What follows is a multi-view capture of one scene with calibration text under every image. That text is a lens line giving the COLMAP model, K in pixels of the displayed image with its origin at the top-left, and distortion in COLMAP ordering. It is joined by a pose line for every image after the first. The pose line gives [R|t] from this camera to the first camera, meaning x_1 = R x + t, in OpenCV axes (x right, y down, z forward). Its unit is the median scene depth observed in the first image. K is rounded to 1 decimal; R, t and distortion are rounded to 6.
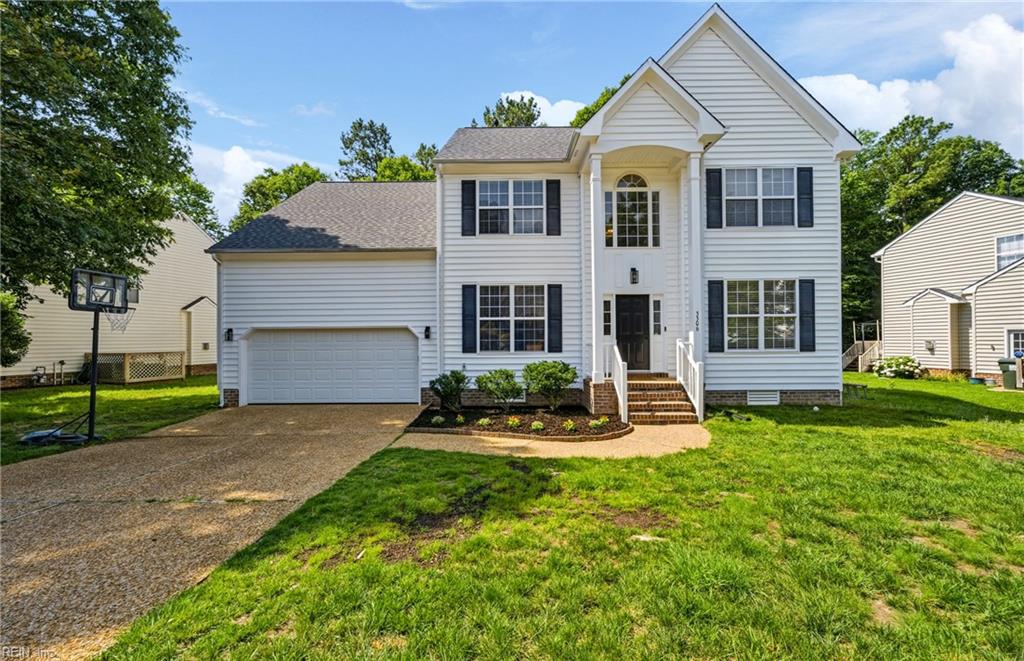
lens RADIAL K [[365.0, 0, 512.2], [0, 365.0, 338.7], [0, 0, 1]] dist [0.001252, 0.000063]
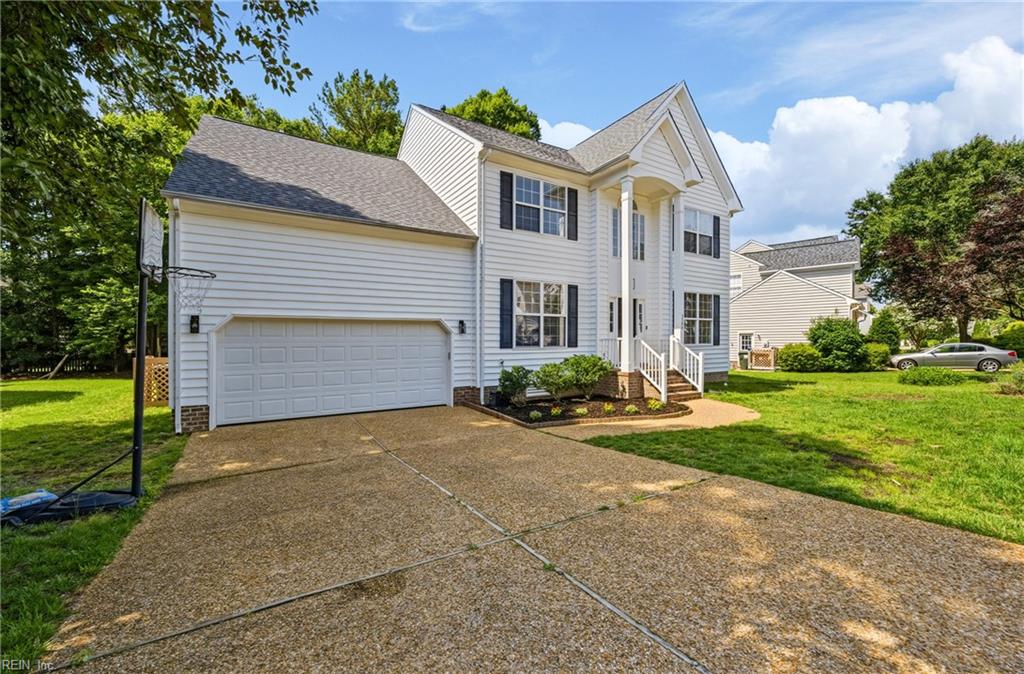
lens RADIAL K [[408.4, 0, 510.8], [0, 408.4, 334.5], [0, 0, 1]] dist [0.001524, 0.000010]
pose [[0.851649, 0.008863, 0.524038, -0.680522], [-0.008432, 0.999959, -0.003208, 0.004903], [-0.524045, -0.001687, 0.851689, 0.060133]]
